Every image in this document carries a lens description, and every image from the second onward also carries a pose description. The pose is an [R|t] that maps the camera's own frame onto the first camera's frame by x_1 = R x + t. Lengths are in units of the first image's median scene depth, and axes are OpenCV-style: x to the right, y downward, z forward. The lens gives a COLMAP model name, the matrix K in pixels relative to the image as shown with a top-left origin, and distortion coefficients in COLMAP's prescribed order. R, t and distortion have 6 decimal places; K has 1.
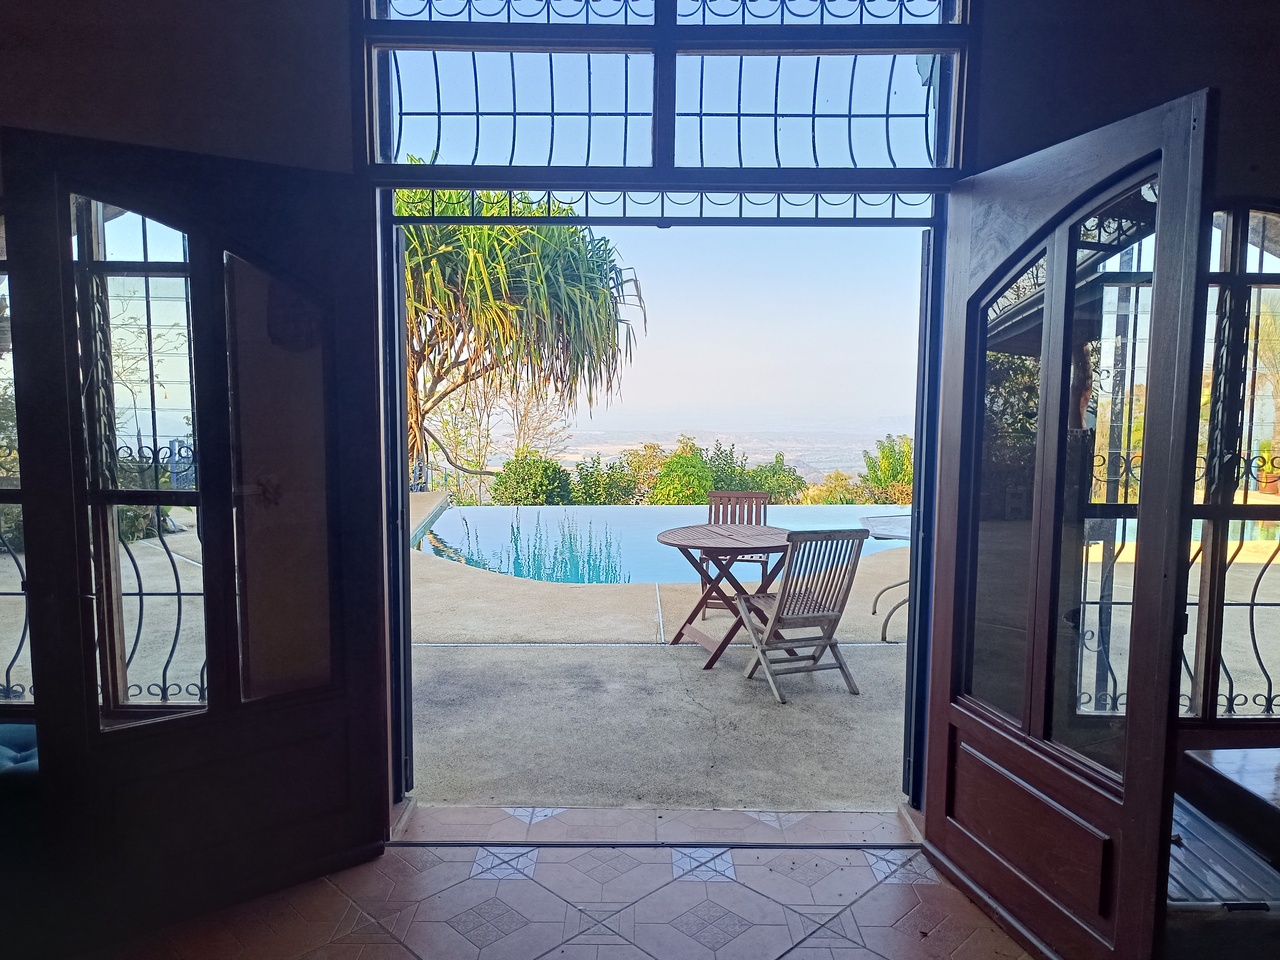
lens RADIAL K [[885.2, 0, 641.7], [0, 885.2, 481.0], [0, 0, 1]] dist [0.016236, -0.007171]
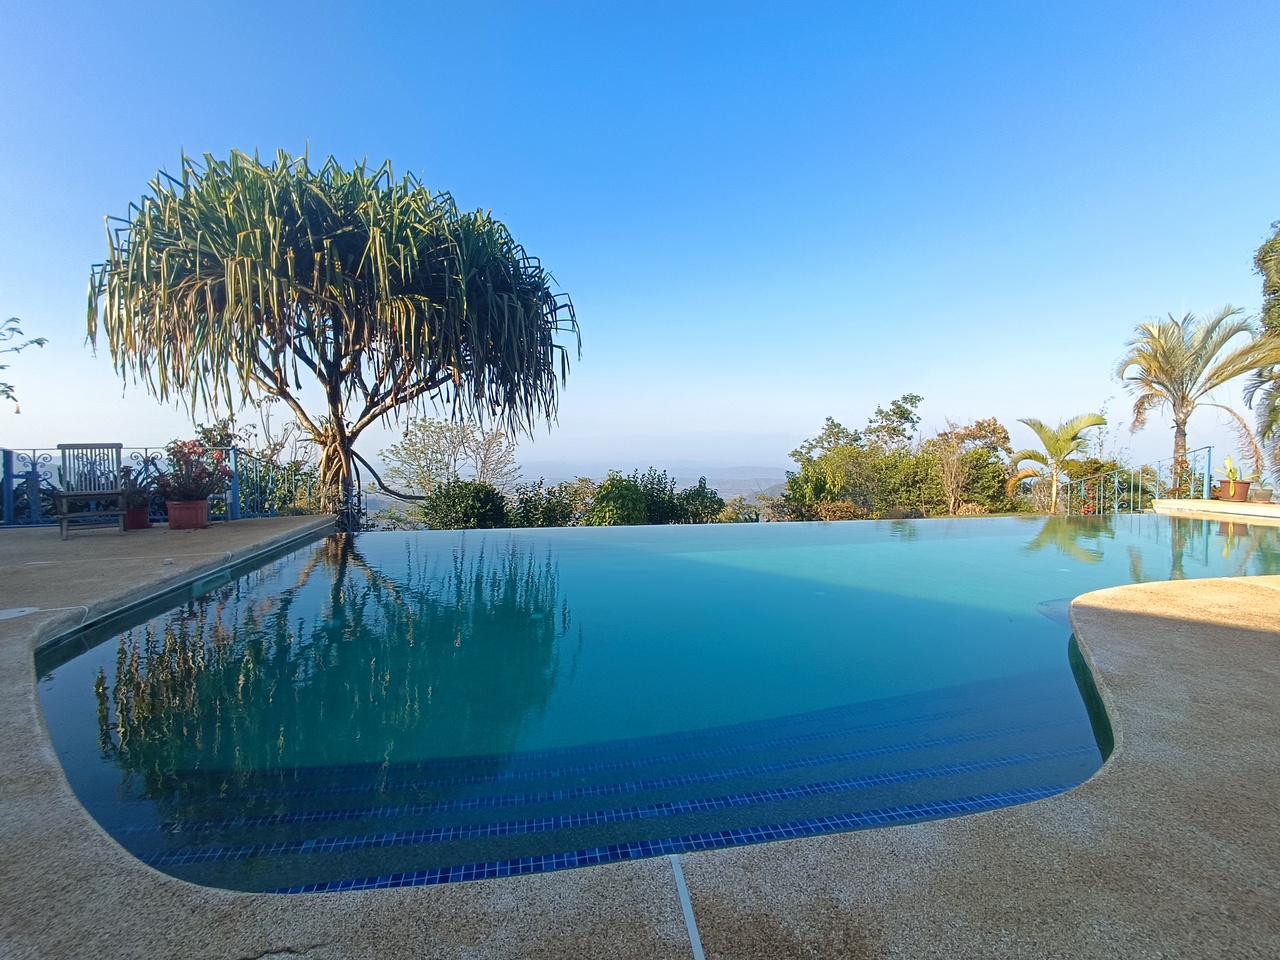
lens RADIAL K [[593.3, 0, 629.4], [0, 593.3, 470.1], [0, 0, 1]] dist [0.008245, -0.001103]
pose [[0.995845, -0.012008, 0.090273, -0.002249], [0.018240, 0.997482, -0.068532, 0.009936], [-0.089223, 0.069893, 0.993556, 0.323153]]
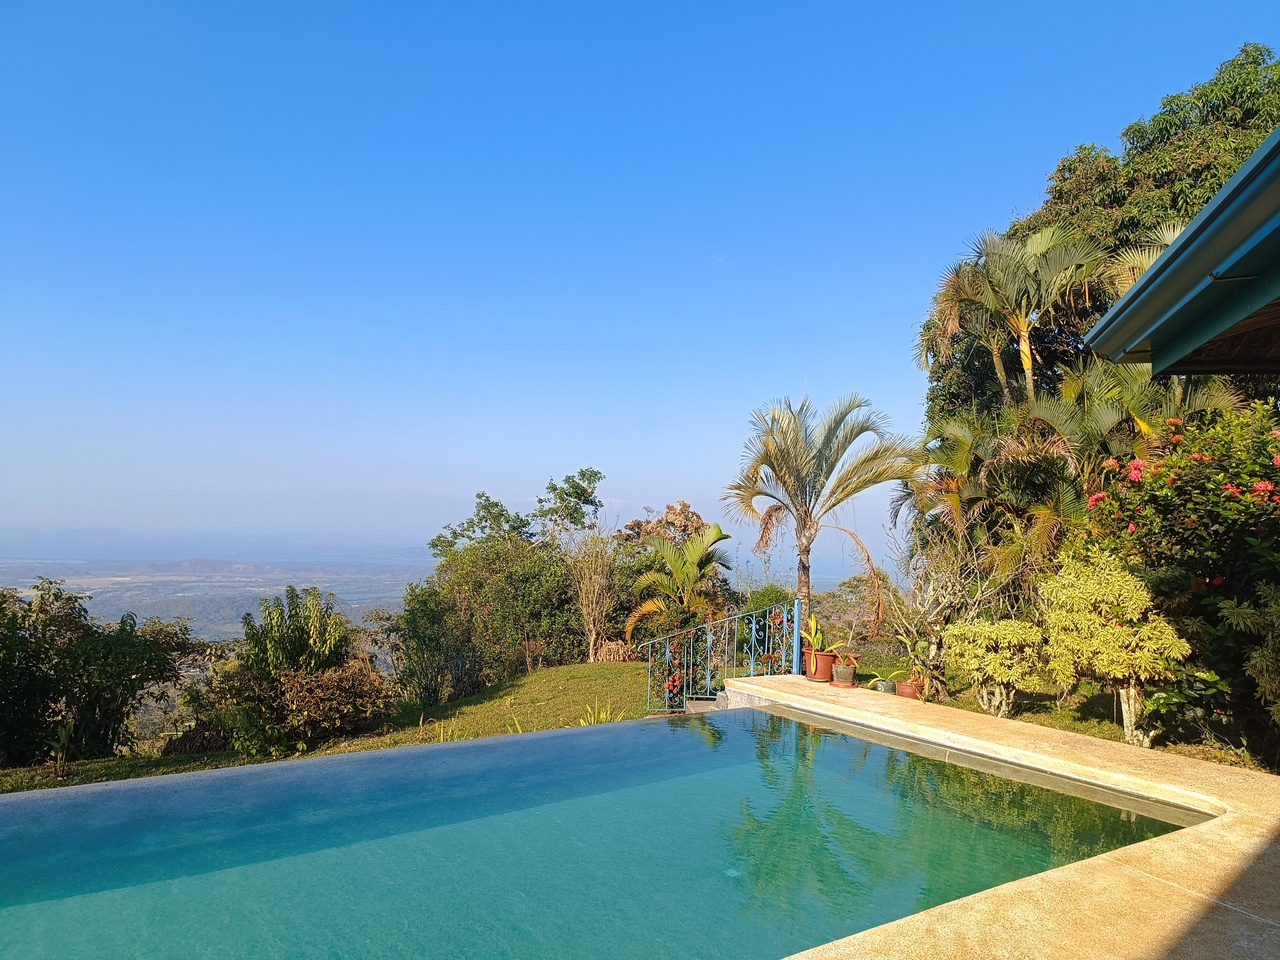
lens RADIAL K [[885.2, 0, 632.7], [0, 885.2, 484.0], [0, 0, 1]] dist [0.016236, -0.007171]
pose [[0.875669, 0.042622, 0.481028, 0.196248], [0.026045, 0.990480, -0.135173, -0.034756], [-0.482210, 0.130895, 0.866222, 0.367547]]
